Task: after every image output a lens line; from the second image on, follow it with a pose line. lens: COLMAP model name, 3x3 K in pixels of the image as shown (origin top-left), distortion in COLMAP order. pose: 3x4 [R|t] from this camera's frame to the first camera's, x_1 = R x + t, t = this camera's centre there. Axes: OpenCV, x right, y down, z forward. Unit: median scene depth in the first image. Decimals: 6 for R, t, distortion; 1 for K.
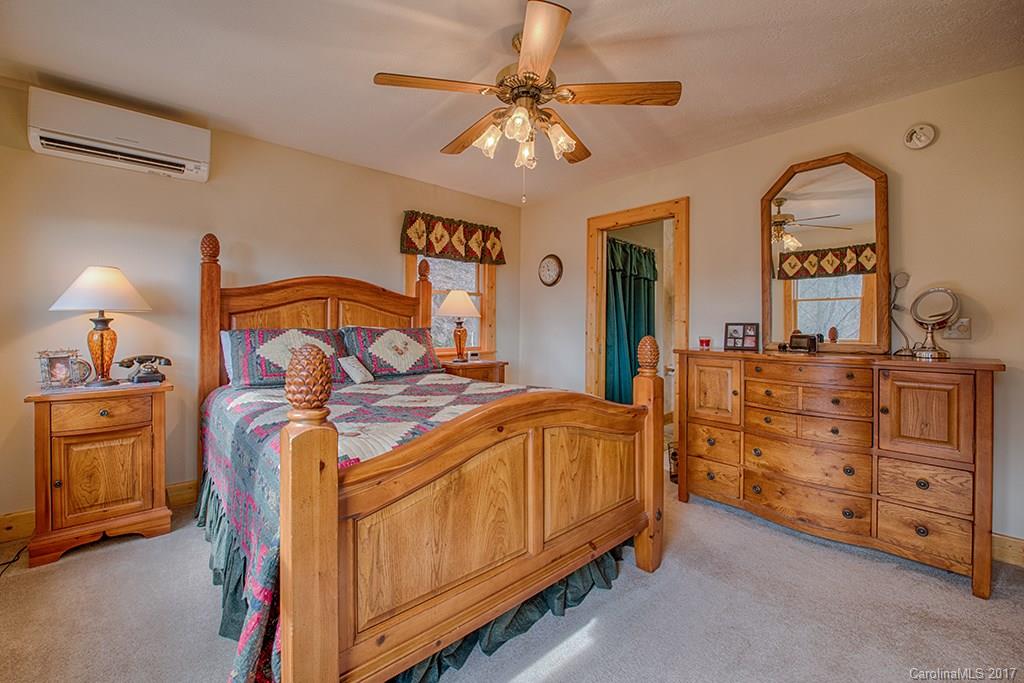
lens RADIAL K [[417.4, 0, 511.5], [0, 417.4, 332.8], [0, 0, 1]] dist [-0.016895, -0.001368]
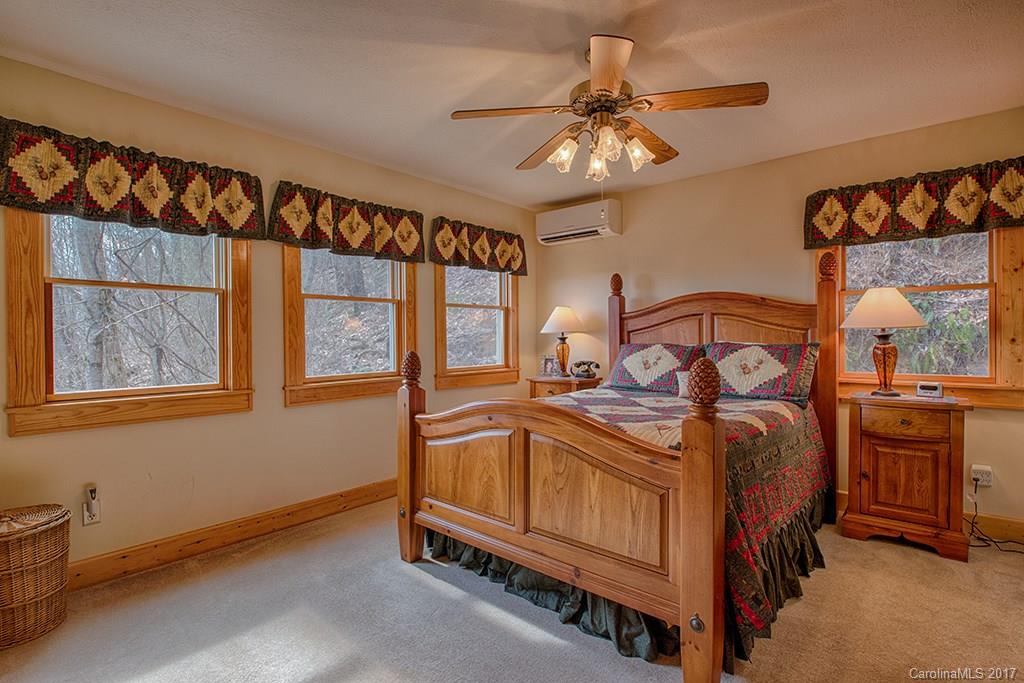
lens RADIAL K [[499.2, 0, 511.4], [0, 499.2, 340.5], [0, 0, 1]] dist [0.007185, 0.000260]
pose [[0.127555, 0.002793, -0.991828, 0.763293], [-0.010613, 0.999943, 0.001451, -0.015765], [0.991775, 0.010341, 0.127578, 0.398099]]
